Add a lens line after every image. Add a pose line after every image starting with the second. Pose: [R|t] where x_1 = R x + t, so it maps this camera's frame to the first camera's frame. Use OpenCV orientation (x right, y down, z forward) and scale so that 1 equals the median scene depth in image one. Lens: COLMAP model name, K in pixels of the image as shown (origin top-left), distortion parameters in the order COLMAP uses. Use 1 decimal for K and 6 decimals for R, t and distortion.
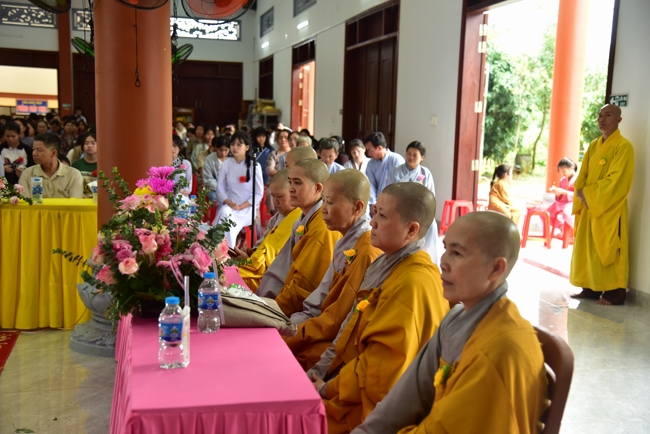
lens RADIAL K [[870.0, 0, 326.6], [0, 870.0, 216.3], [0, 0, 1]] dist [0.248933, 0.000000]
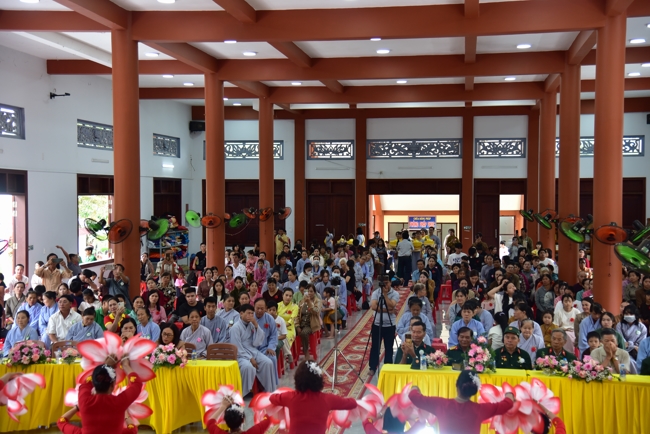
lens RADIAL K [[1010.7, 0, 323.1], [0, 1010.7, 219.8], [0, 0, 1]] dist [0.303279, 0.000000]
pose [[0.937262, -0.019028, -0.348105, -0.032062], [-0.012693, 0.995985, -0.088619, -0.024744], [0.348394, 0.087478, 0.933257, -0.189008]]
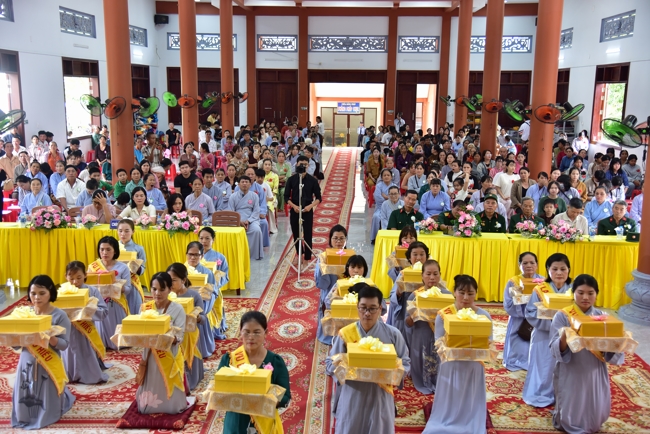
lens RADIAL K [[791.2, 0, 327.3], [0, 791.2, 221.8], [0, 0, 1]] dist [0.180824, 0.000000]
pose [[0.966303, 0.027244, -0.255961, -0.081337], [-0.013797, 0.998436, 0.054184, -0.025996], [0.257037, -0.048827, 0.965167, -0.144918]]
